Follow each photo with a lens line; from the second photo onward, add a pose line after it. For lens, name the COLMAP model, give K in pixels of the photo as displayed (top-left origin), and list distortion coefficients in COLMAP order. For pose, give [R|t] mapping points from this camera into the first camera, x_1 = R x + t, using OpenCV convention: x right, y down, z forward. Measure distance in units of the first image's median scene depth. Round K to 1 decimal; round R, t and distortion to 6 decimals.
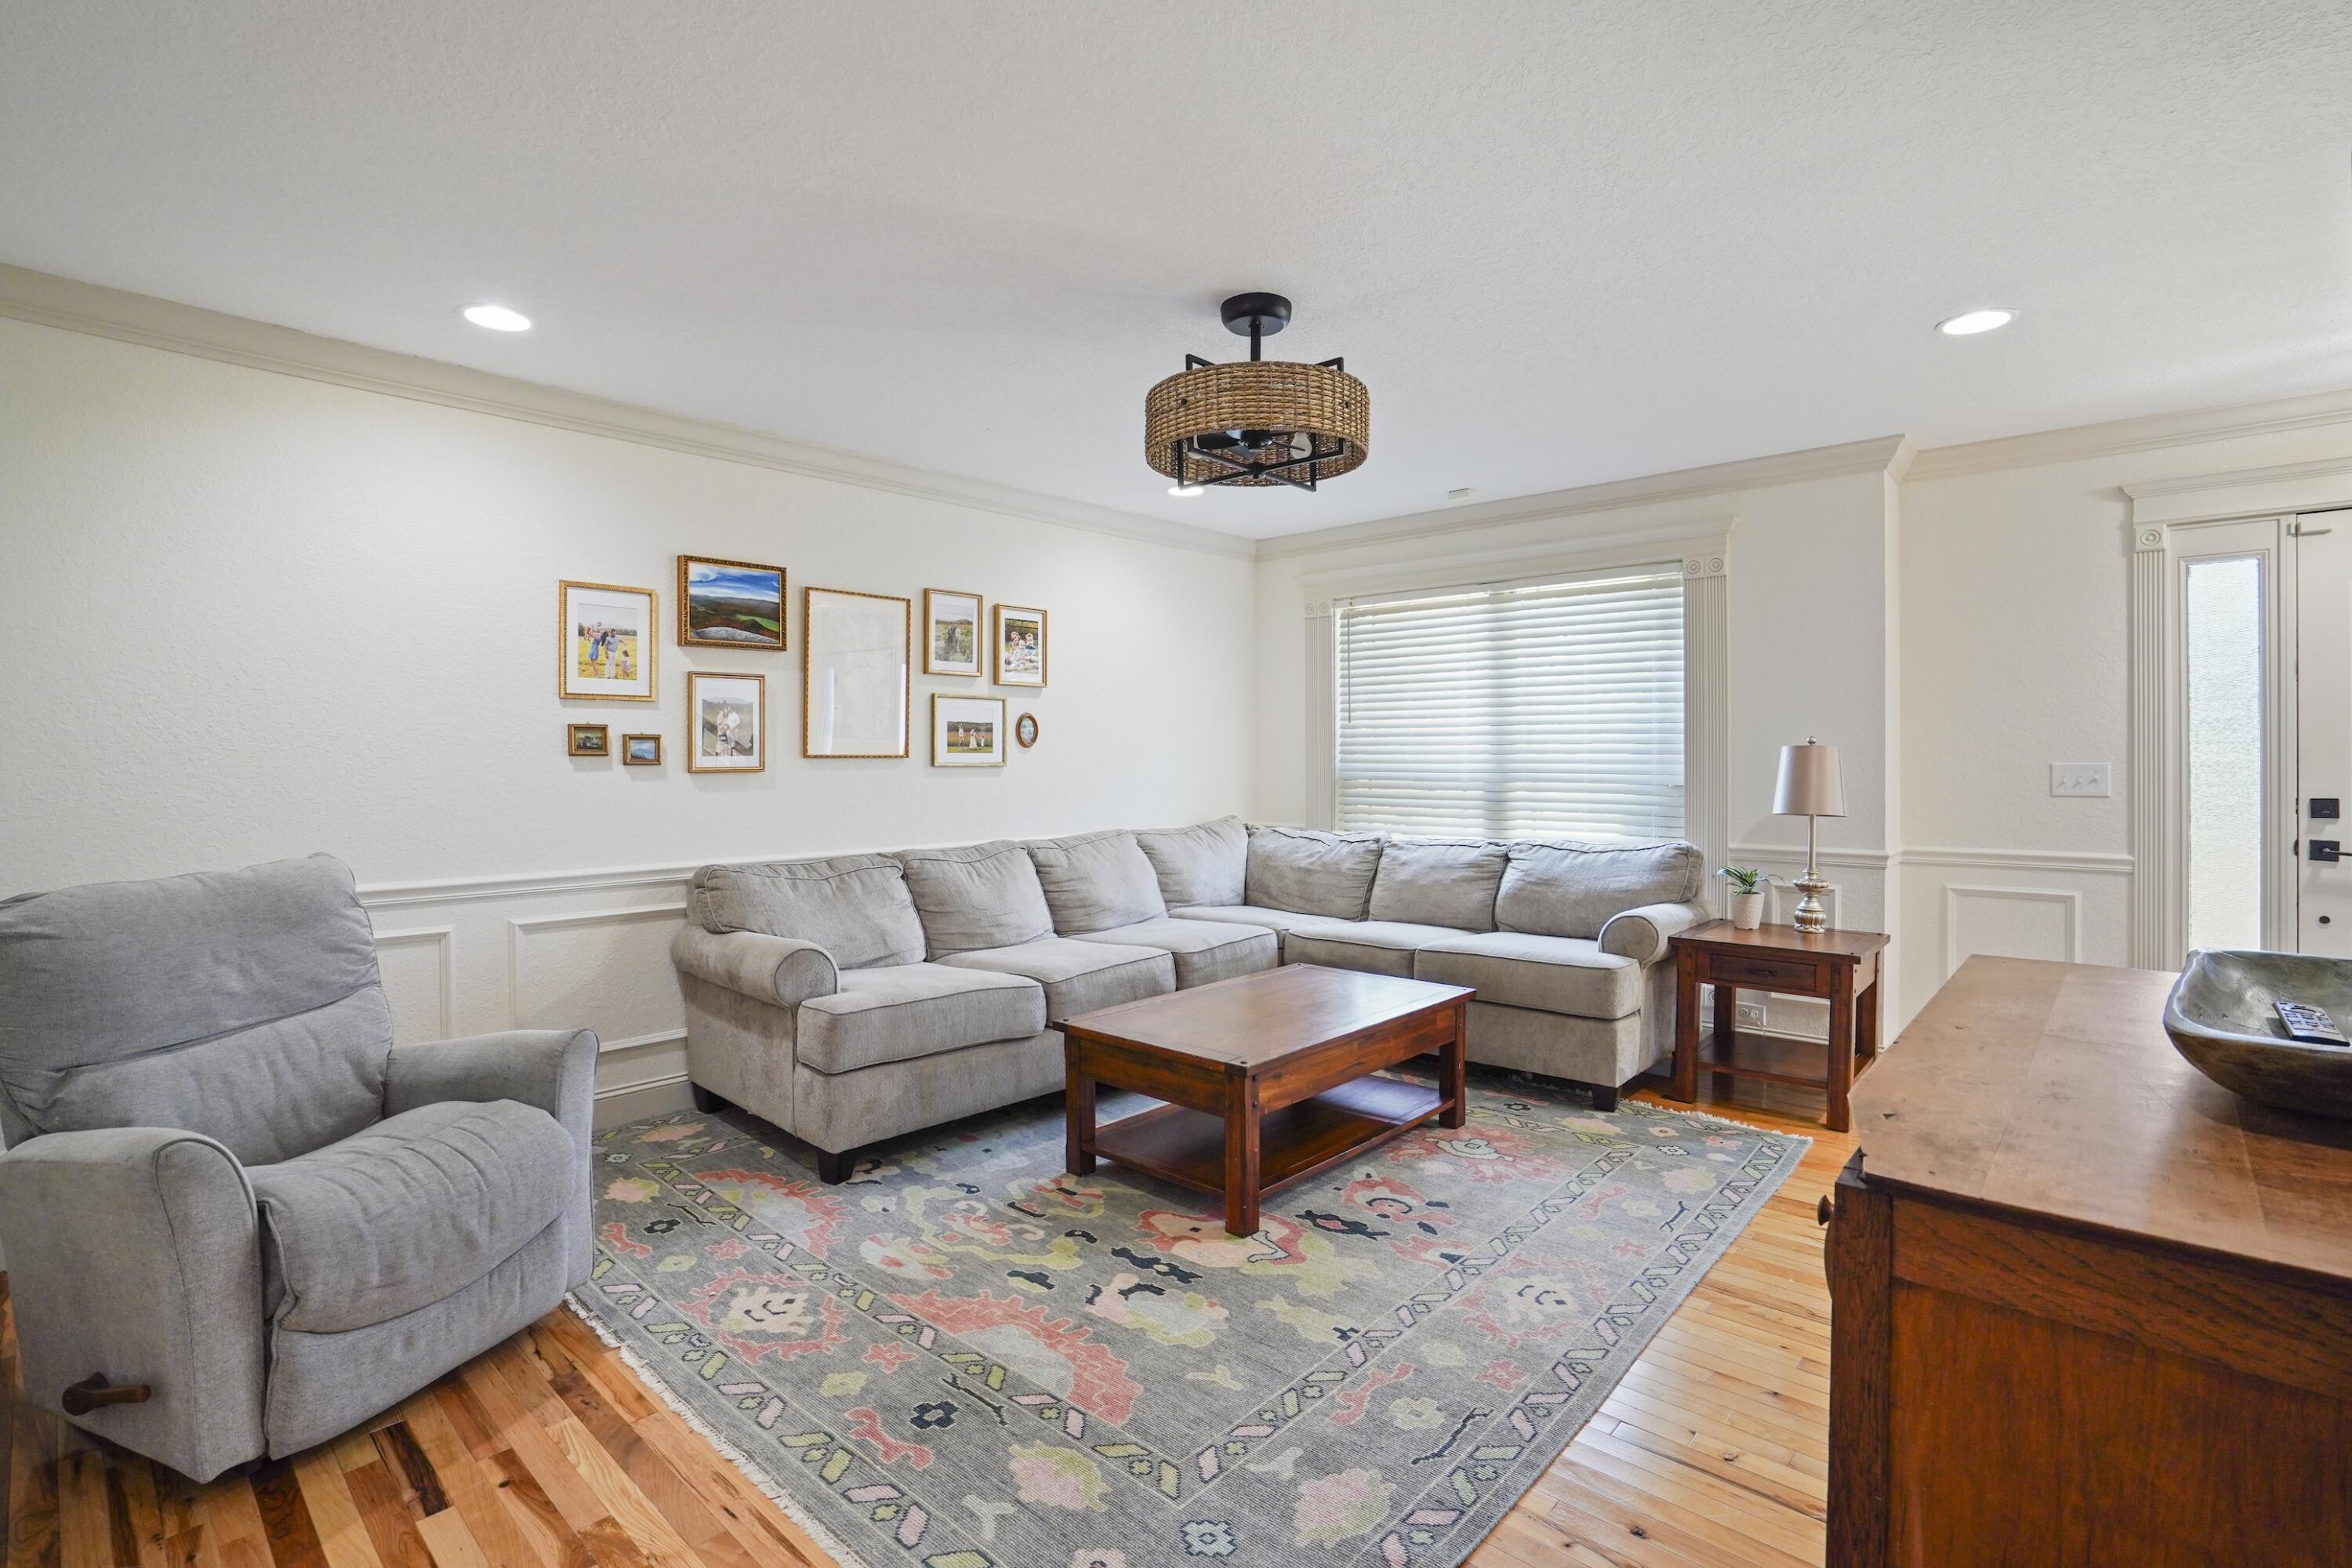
lens RADIAL K [[1087.9, 0, 1178.1], [0, 1087.9, 764.8], [0, 0, 1]] dist [-0.048779, 0.012663]
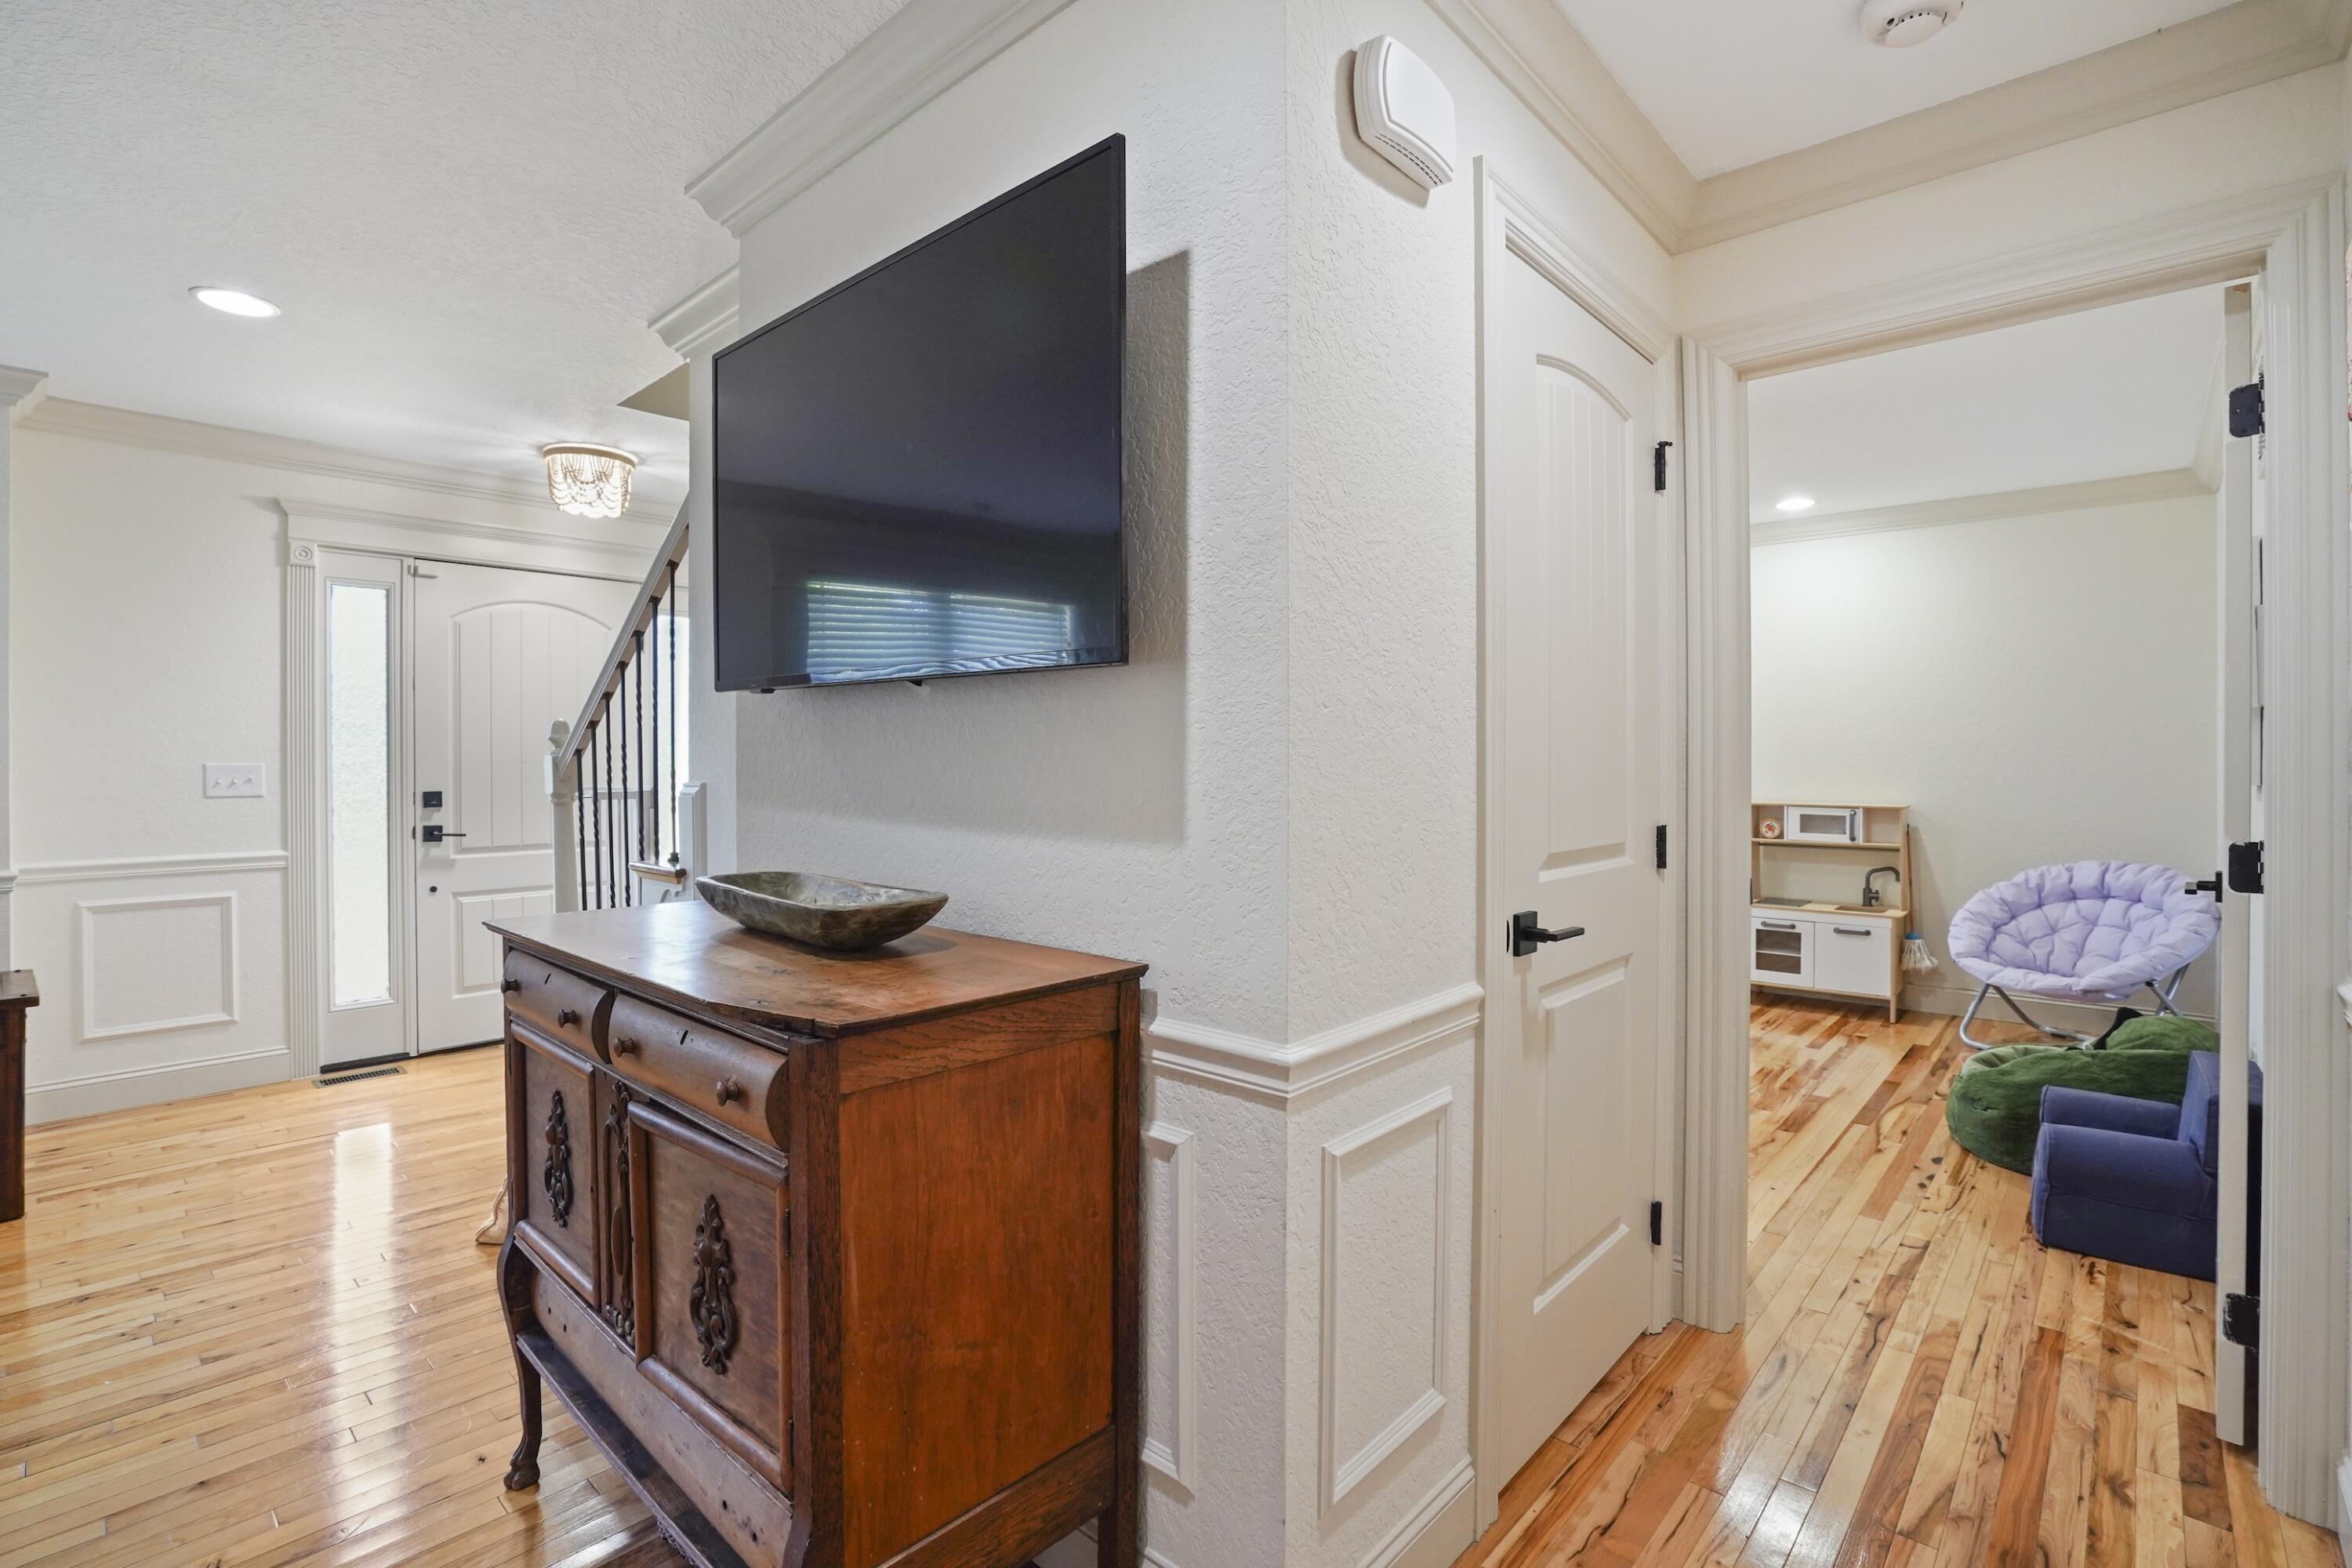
lens RADIAL K [[1087.9, 0, 1179.8], [0, 1087.9, 776.6], [0, 0, 1]] dist [-0.048779, 0.012663]
pose [[-0.012215, -0.009457, 0.999881, -0.167516], [0.008475, 0.999918, 0.009561, 0.009066], [-0.999889, 0.008590, -0.012134, 0.117557]]
